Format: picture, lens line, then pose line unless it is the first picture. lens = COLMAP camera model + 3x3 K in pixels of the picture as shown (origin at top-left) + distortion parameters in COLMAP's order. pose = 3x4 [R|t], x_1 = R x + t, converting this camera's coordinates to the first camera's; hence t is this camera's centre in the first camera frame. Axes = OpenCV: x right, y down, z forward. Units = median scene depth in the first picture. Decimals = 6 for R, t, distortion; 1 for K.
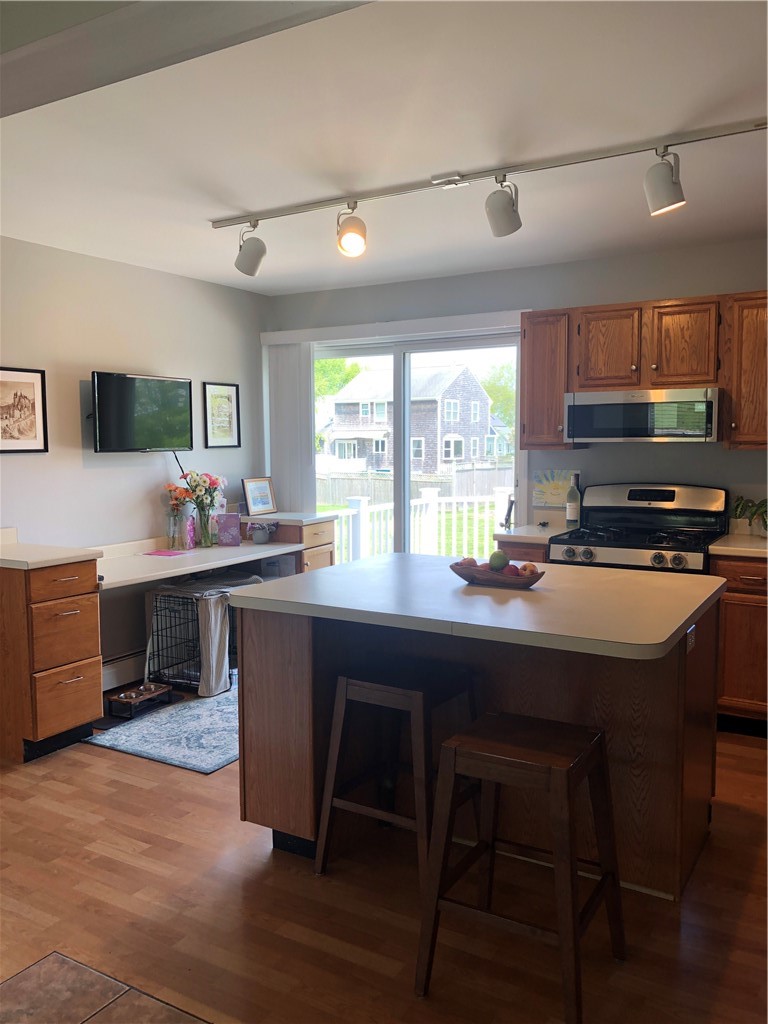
lens RADIAL K [[839.5, 0, 383.3], [0, 839.5, 512.2], [0, 0, 1]] dist [-0.002970, 0.012653]
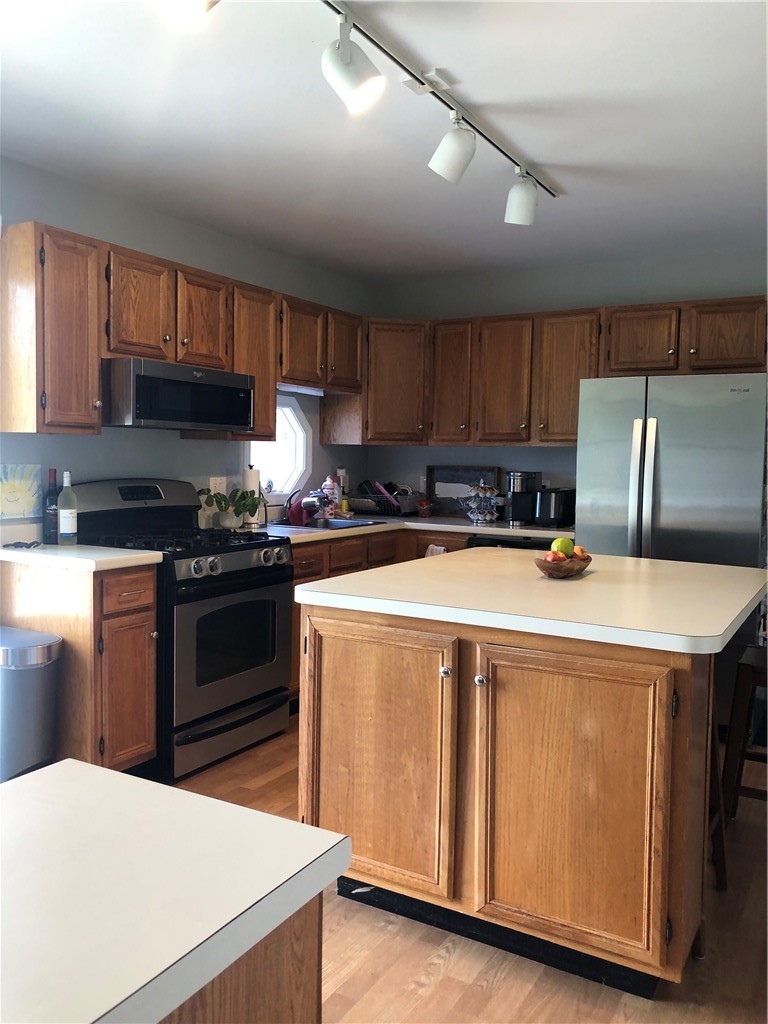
lens RADIAL K [[839.5, 0, 387.5], [0, 839.5, 504.9], [0, 0, 1]] dist [-0.002970, 0.012653]
pose [[-0.010918, -0.053558, 0.998505, -0.532254], [0.069393, 0.996117, 0.054188, -0.037619], [-0.997530, 0.069881, -0.007159, 0.793219]]
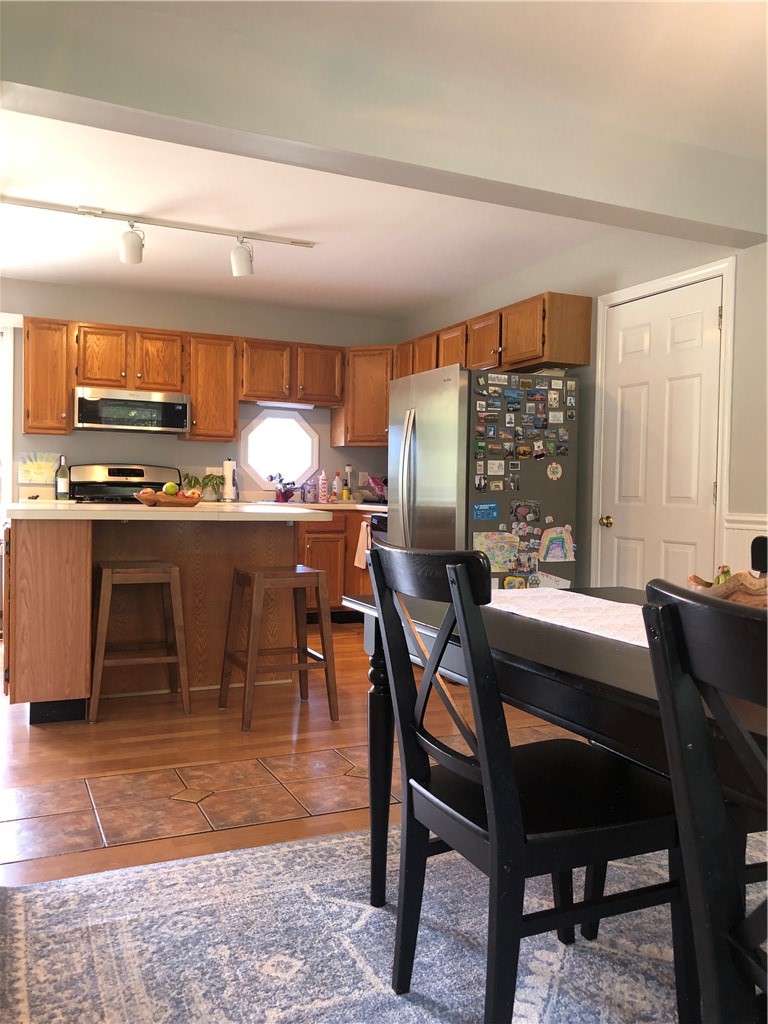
lens RADIAL K [[839.5, 0, 385.2], [0, 839.5, 519.4], [0, 0, 1]] dist [-0.002970, 0.012653]
pose [[0.564763, -0.012983, 0.825151, -0.563619], [0.050145, 0.998569, -0.018610, 0.102681], [-0.823728, 0.051888, 0.564606, -0.081940]]
